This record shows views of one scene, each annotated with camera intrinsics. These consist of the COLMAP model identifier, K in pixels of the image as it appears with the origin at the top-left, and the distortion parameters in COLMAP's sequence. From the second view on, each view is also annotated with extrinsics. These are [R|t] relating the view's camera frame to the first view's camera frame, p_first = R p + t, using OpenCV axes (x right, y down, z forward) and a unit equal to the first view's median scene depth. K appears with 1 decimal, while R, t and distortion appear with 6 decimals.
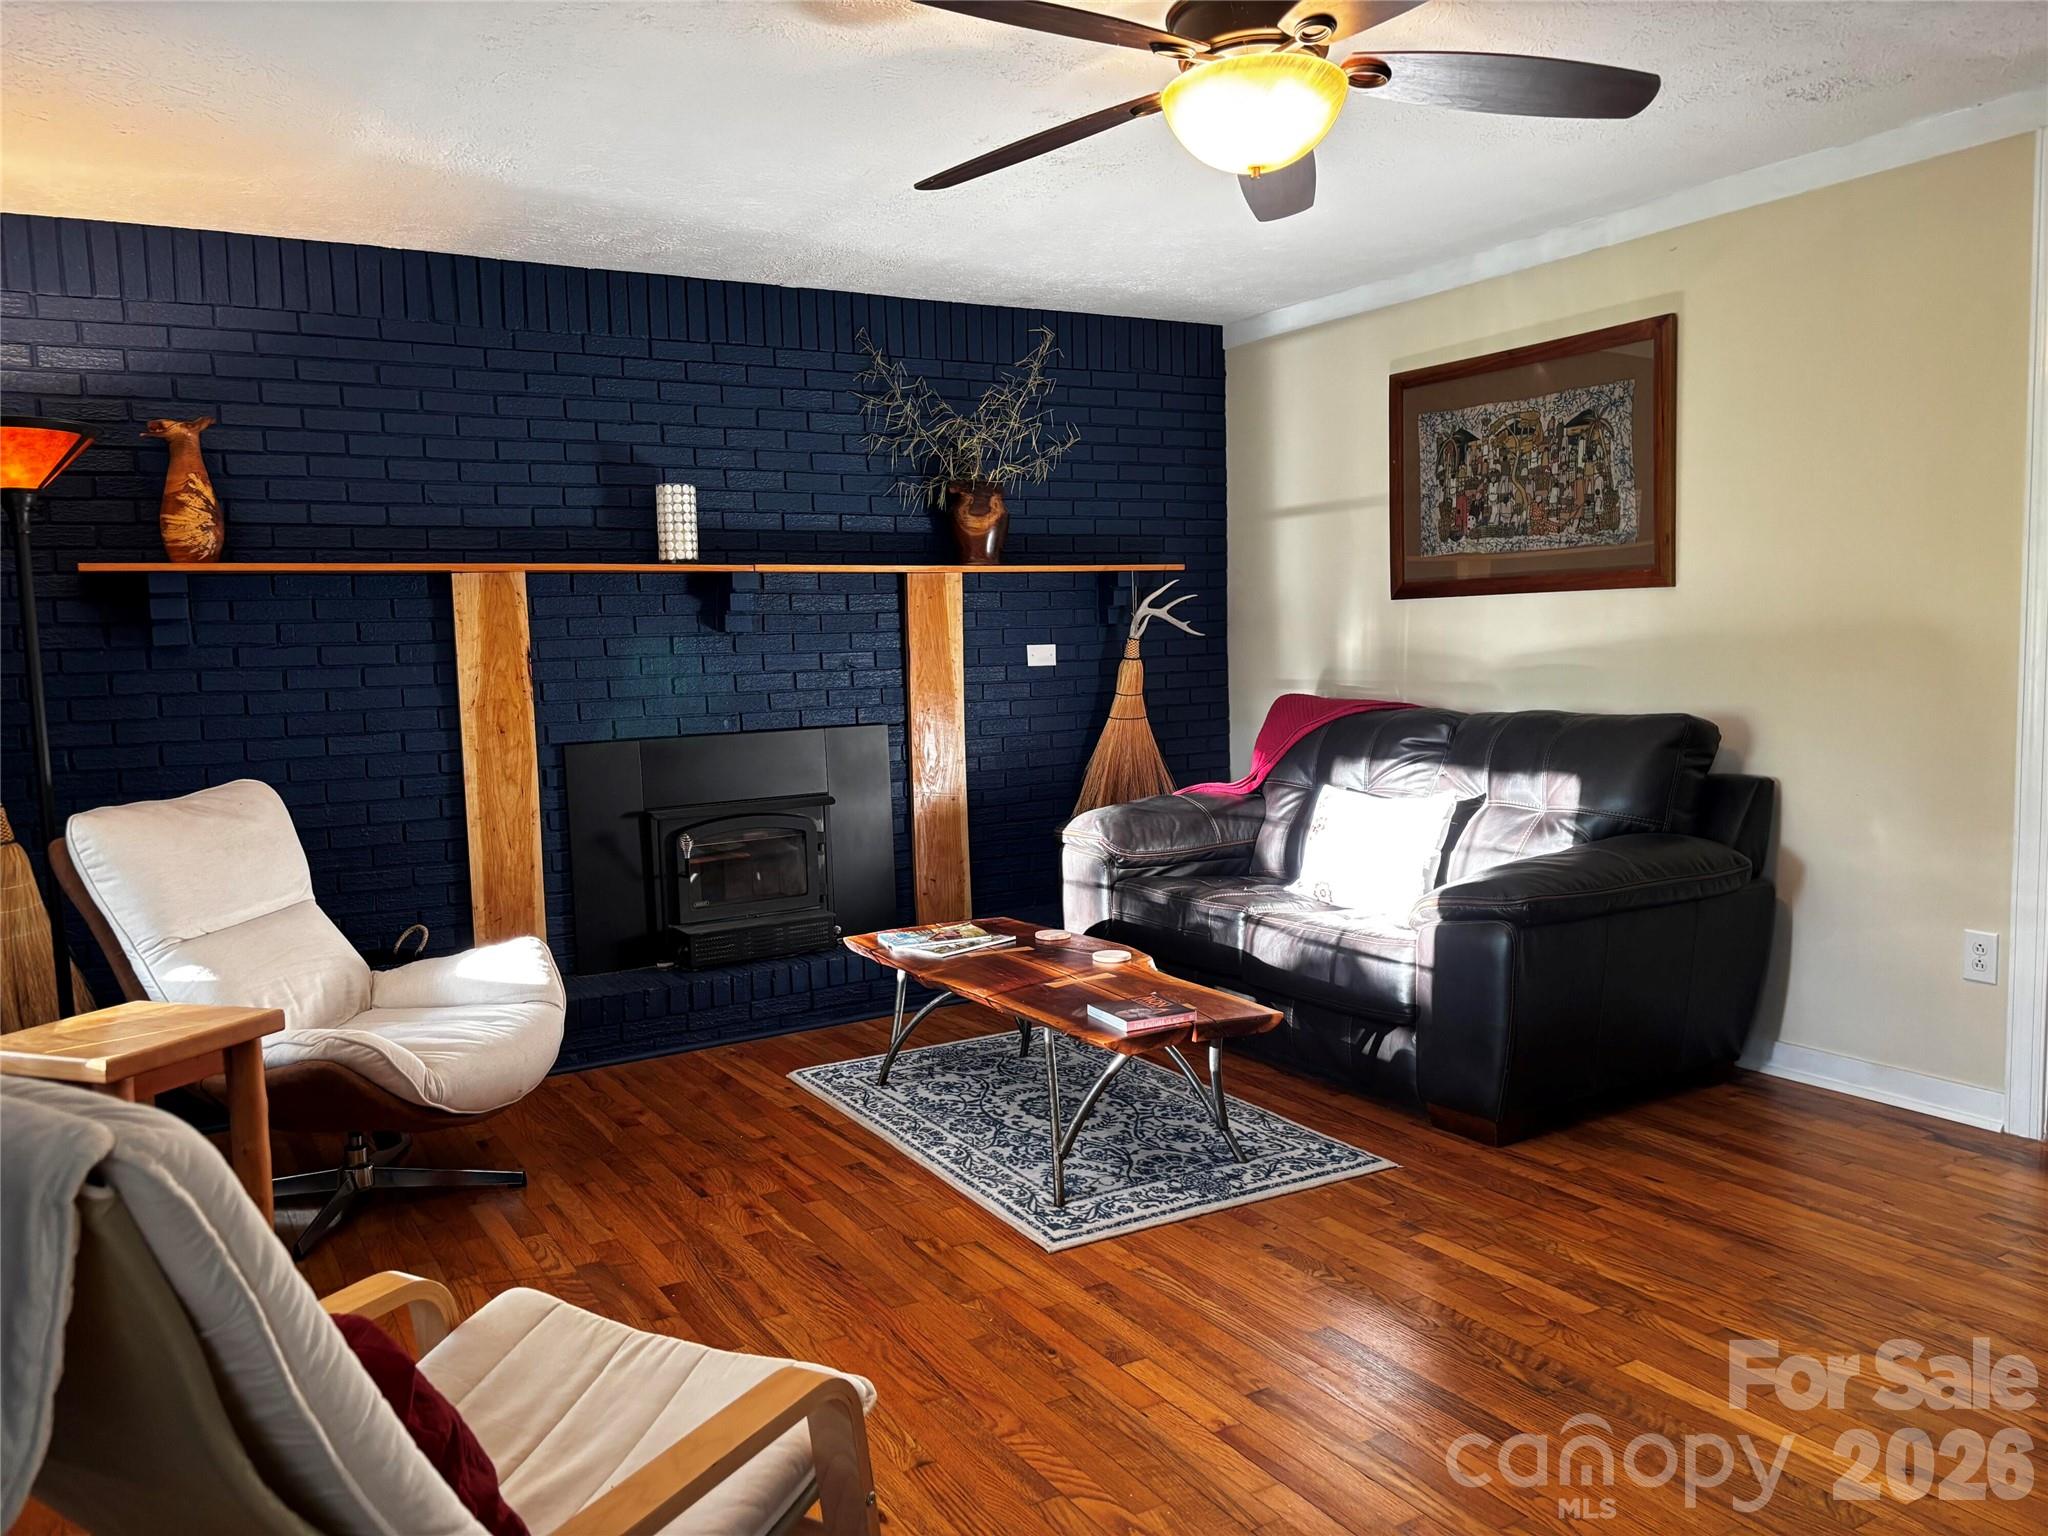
lens RADIAL K [[1549.1, 0, 1027.6], [0, 1549.1, 768.9], [0, 0, 1]] dist [0.057278, -0.037824]
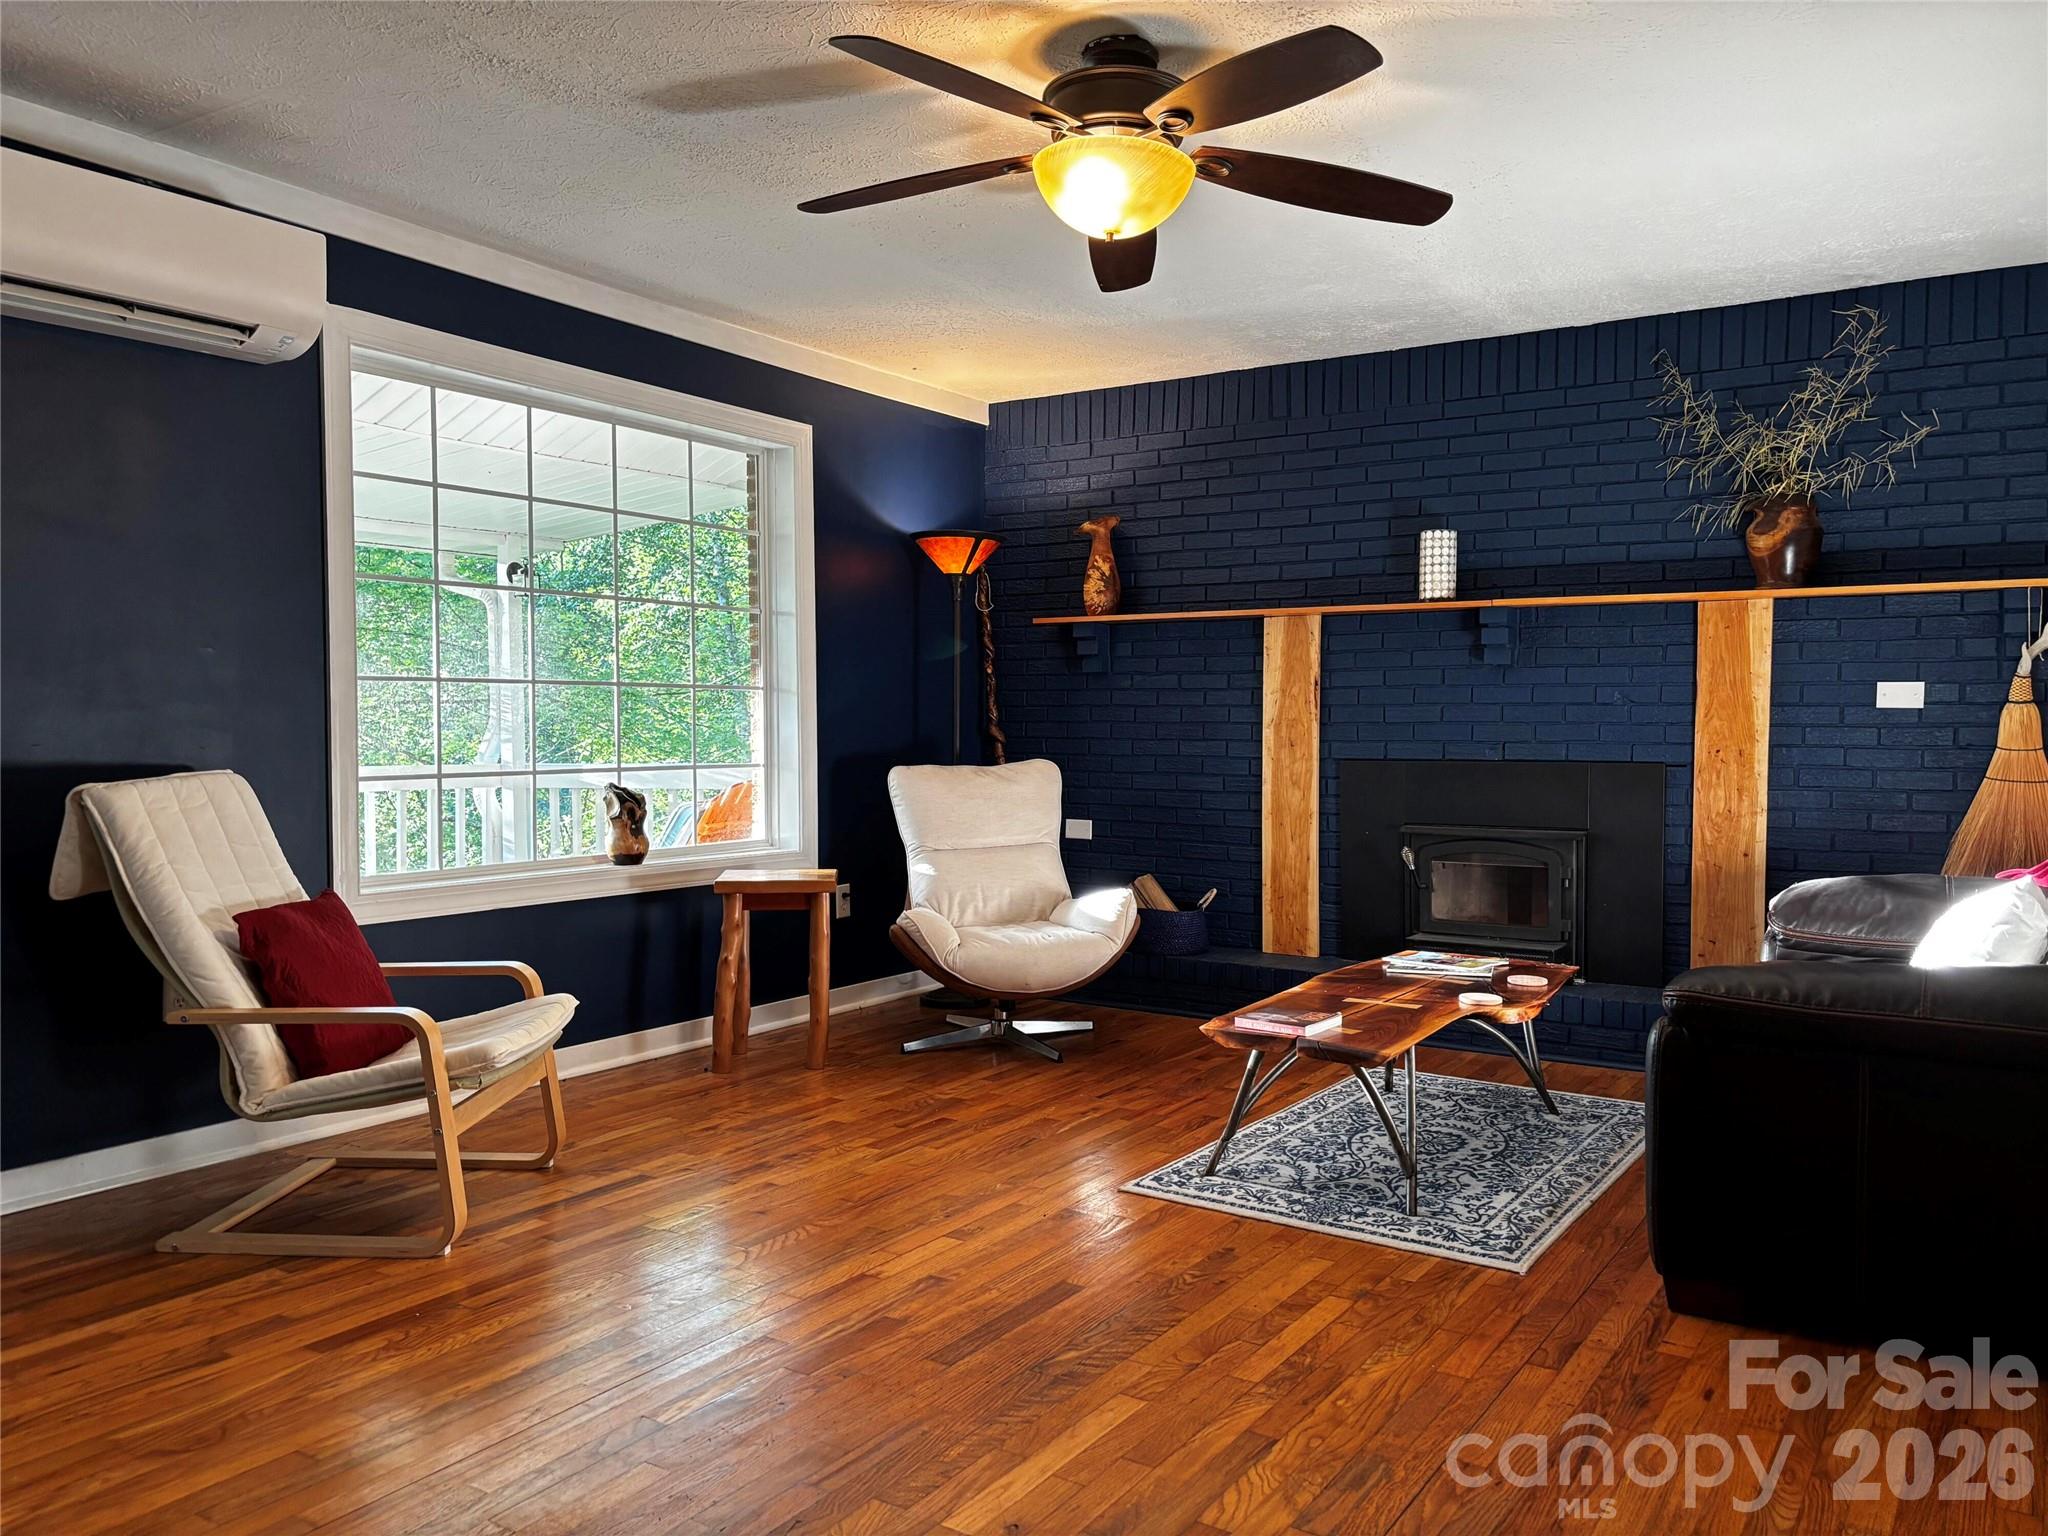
lens RADIAL K [[1549.1, 0, 1026.9], [0, 1549.1, 780.7], [0, 0, 1]] dist [0.057278, -0.037824]
pose [[0.441981, 0.065697, -0.894615, 0.735781], [-0.093186, 0.995281, 0.027052, -0.010752], [0.892171, 0.071409, 0.446017, 0.301820]]
